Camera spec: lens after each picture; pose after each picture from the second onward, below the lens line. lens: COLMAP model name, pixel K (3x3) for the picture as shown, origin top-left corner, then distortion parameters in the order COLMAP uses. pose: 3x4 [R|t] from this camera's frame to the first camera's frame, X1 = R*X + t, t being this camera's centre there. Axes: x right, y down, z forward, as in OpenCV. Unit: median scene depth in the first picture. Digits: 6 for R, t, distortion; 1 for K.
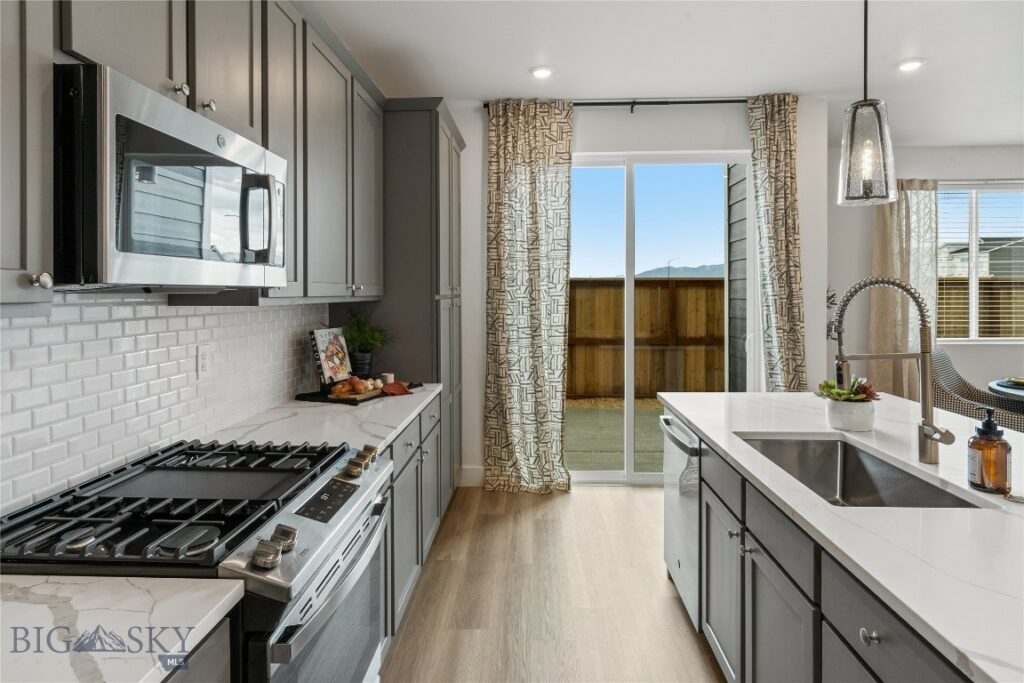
lens RADIAL K [[571.7, 0, 512.0], [0, 571.7, 341.5], [0, 0, 1]] dist [-0.002233, -0.000186]
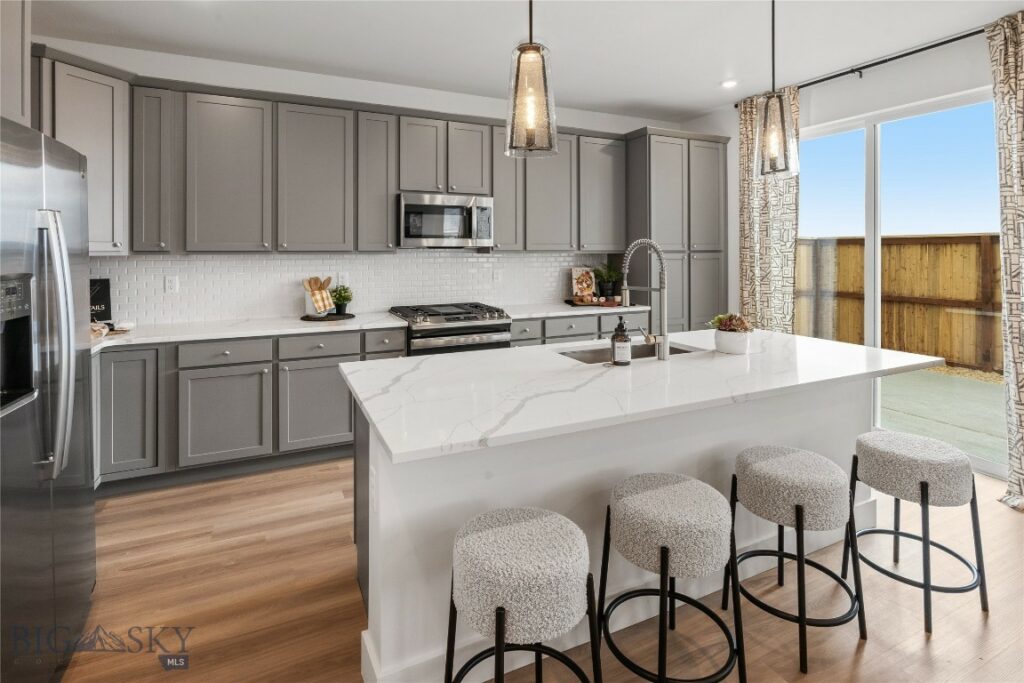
lens RADIAL K [[506.3, 0, 513.1], [0, 506.3, 319.0], [0, 0, 1]] dist [-0.000536, 0.000566]
pose [[0.459238, 0.128800, -0.878926, 0.802198], [-0.078181, 0.991453, 0.104441, -0.008310], [0.884866, 0.020752, 0.465382, 0.012613]]
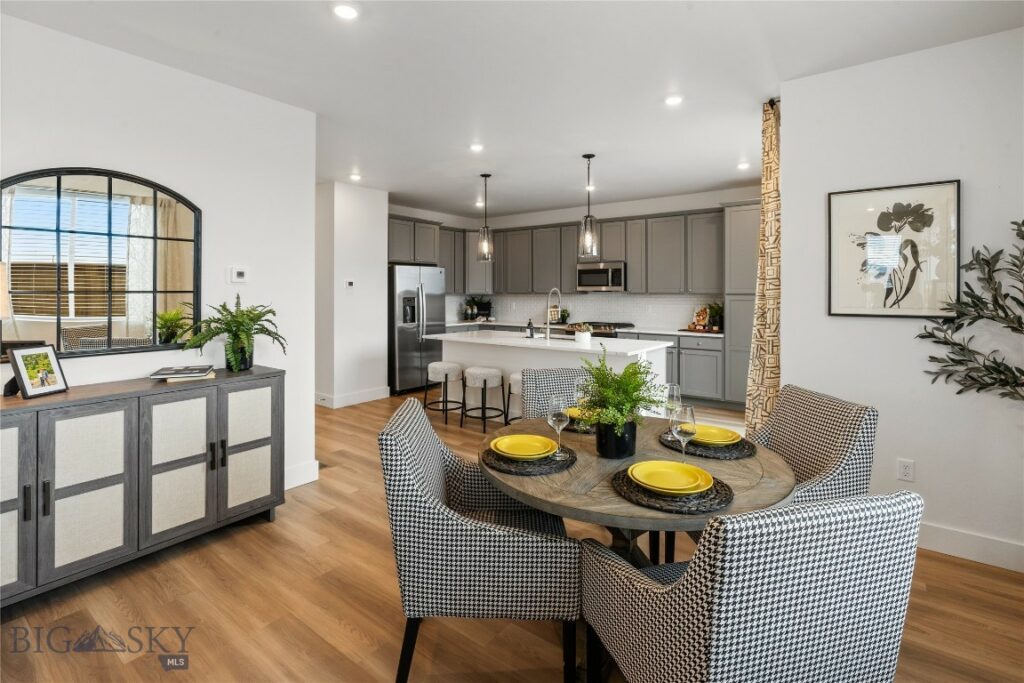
lens RADIAL K [[477.5, 0, 512.0], [0, 477.5, 341.5], [0, 0, 1]] dist [0.000437, 0.000025]
pose [[-0.564513, 0.092950, -0.820174, 1.538174], [-0.062051, 0.986049, 0.154458, -0.112862], [0.823089, 0.138086, -0.550869, 1.219689]]
